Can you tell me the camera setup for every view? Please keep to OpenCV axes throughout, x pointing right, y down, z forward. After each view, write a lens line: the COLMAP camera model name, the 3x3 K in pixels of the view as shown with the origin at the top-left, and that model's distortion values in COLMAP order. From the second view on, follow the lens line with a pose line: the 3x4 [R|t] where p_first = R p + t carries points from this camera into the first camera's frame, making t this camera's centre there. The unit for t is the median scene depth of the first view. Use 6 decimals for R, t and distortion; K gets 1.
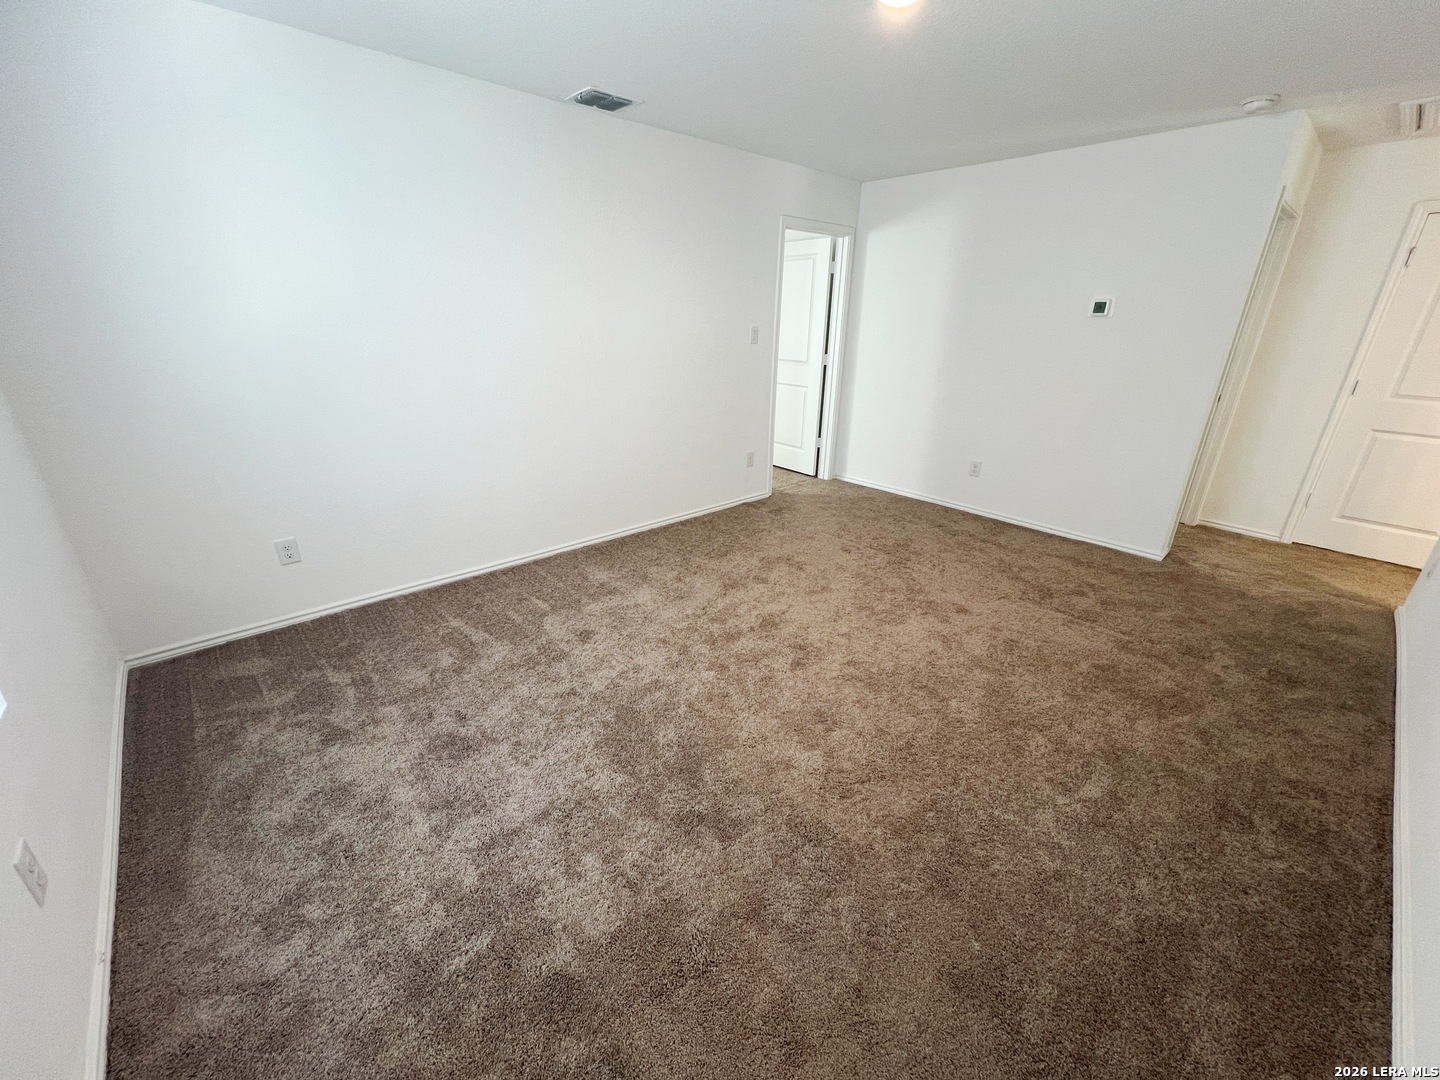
lens RADIAL K [[575.5, 0, 720.0], [0, 575.5, 543.1], [0, 0, 1]] dist [-0.001540, 0.001052]
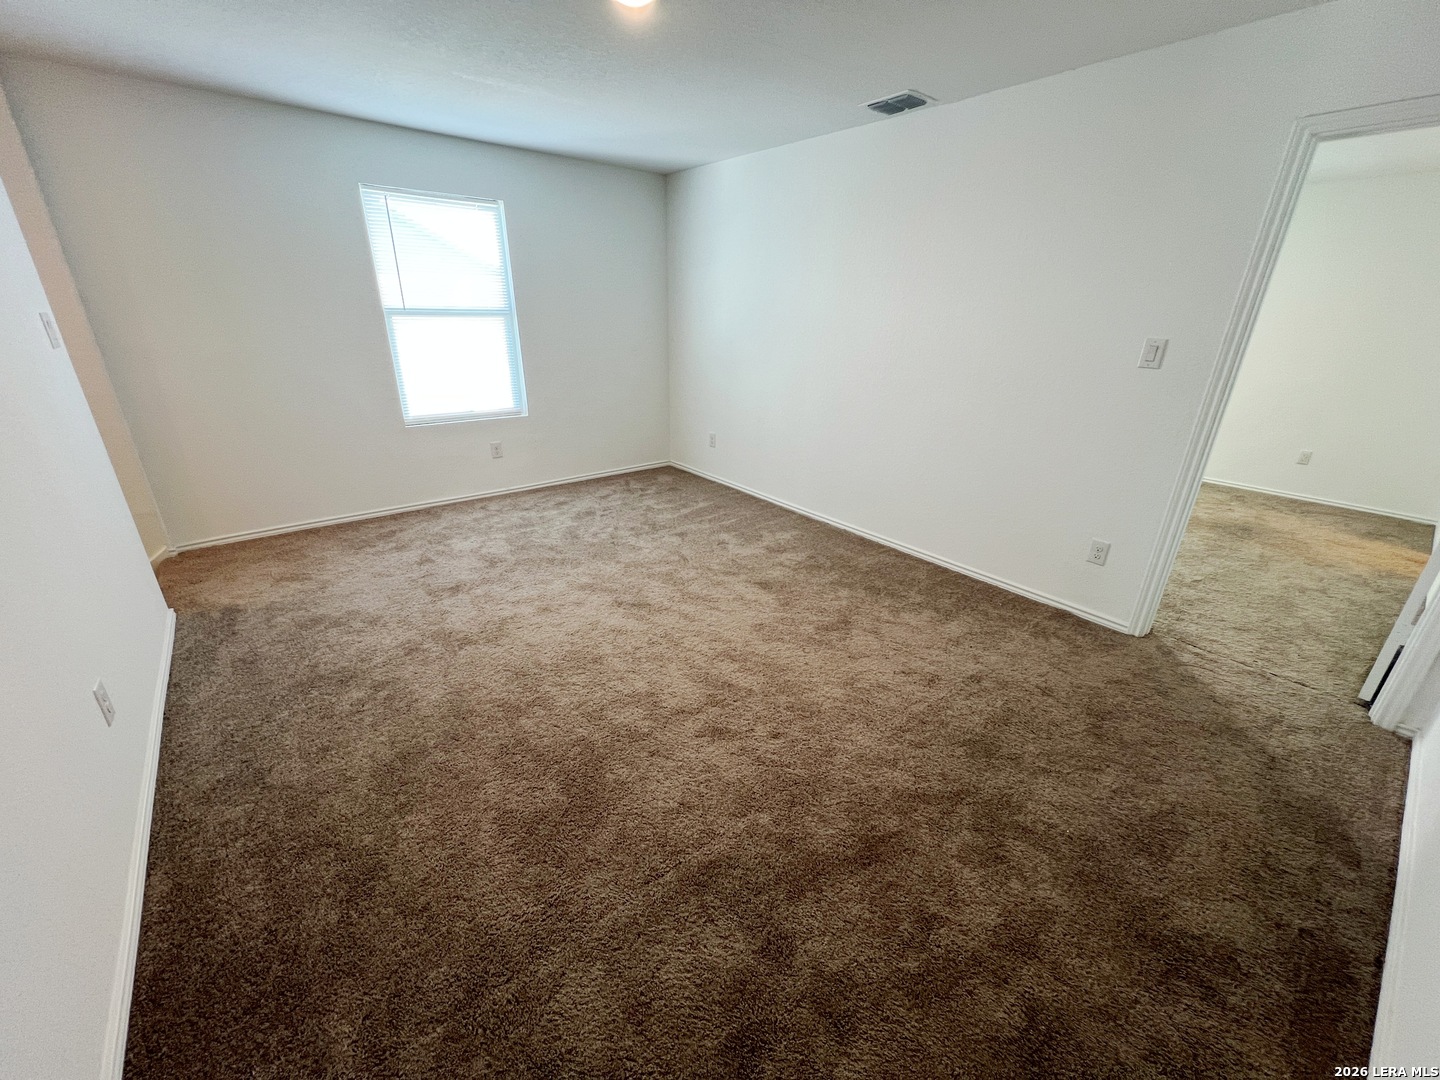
lens RADIAL K [[575.5, 0, 719.7], [0, 575.5, 540.4], [0, 0, 1]] dist [-0.001540, 0.001052]
pose [[-0.047154, 0.361069, -0.931346, 1.004635], [-0.390472, 0.851531, 0.349895, -0.334694], [0.919406, 0.380163, 0.100835, 0.853346]]
